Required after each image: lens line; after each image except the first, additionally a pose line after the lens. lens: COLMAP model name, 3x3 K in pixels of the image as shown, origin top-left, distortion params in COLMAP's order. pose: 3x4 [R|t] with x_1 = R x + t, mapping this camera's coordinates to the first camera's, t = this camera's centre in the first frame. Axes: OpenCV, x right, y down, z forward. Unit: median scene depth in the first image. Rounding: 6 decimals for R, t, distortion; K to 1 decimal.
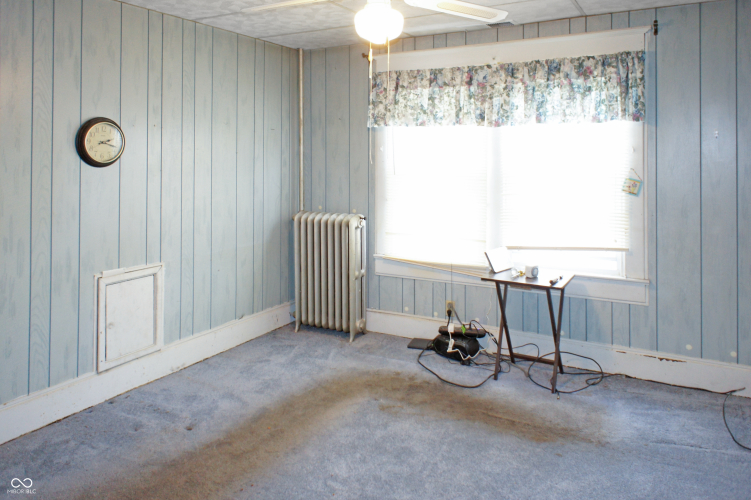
lens RADIAL K [[518.6, 0, 376.0], [0, 518.6, 230.0], [0, 0, 1]] dist [-0.004293, 0.002466]
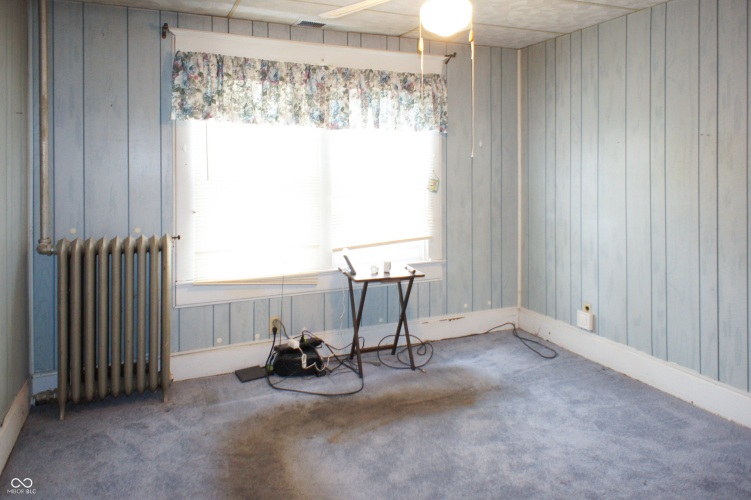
lens RADIAL K [[539.7, 0, 375.7], [0, 539.7, 237.5], [0, 0, 1]] dist [-0.001930, 0.000614]
pose [[0.597234, -0.105364, 0.795116, -0.569596], [0.103725, 0.993155, 0.053697, -0.040940], [-0.795332, 0.050404, 0.604075, 0.321994]]
